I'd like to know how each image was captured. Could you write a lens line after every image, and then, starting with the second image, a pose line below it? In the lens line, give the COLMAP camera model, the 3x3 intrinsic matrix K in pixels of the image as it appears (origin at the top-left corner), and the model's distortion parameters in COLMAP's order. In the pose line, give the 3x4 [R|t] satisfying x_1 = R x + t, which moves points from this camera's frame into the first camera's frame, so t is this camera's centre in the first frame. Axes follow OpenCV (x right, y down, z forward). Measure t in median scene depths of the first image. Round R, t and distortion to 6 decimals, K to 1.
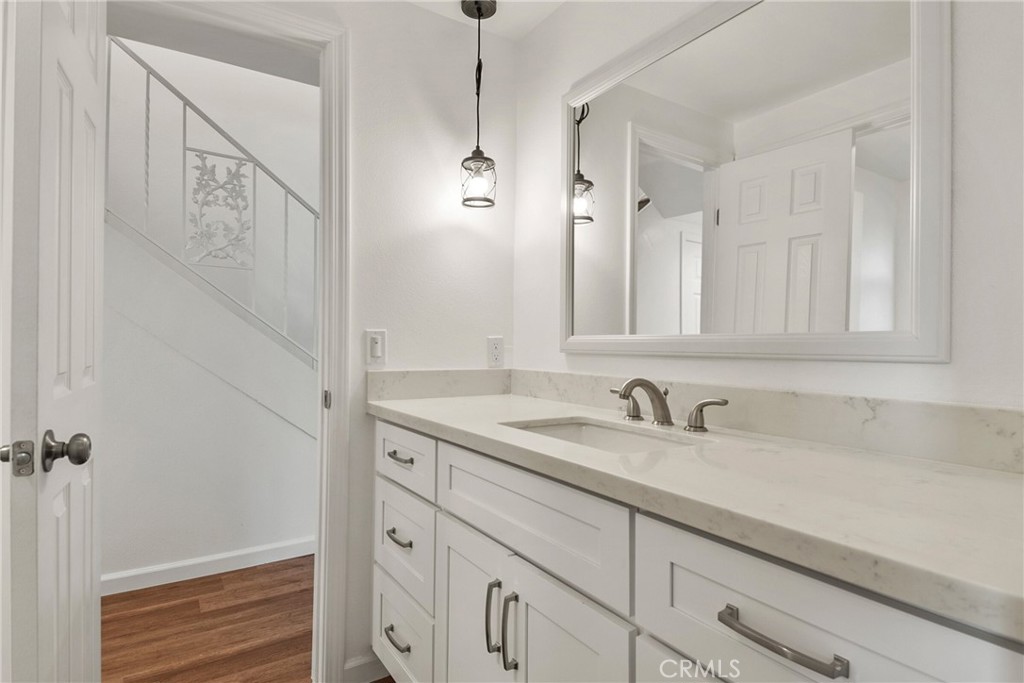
lens RADIAL K [[551.2, 0, 518.2], [0, 551.2, 341.3], [0, 0, 1]] dist [0.037177, -0.027201]
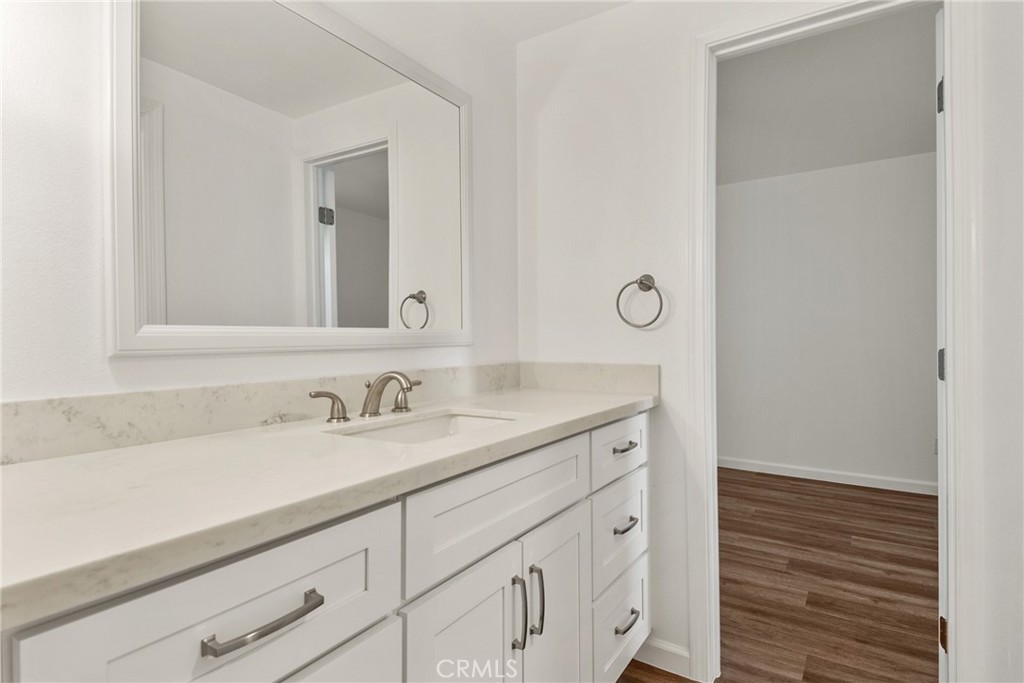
lens RADIAL K [[551.2, 0, 508.5], [0, 551.2, 340.0], [0, 0, 1]] dist [0.037177, -0.027201]
pose [[-0.397154, -0.010563, 0.917691, -0.637386], [0.003145, 0.999912, 0.012870, -0.001986], [-0.917746, 0.007997, -0.397086, 0.958450]]
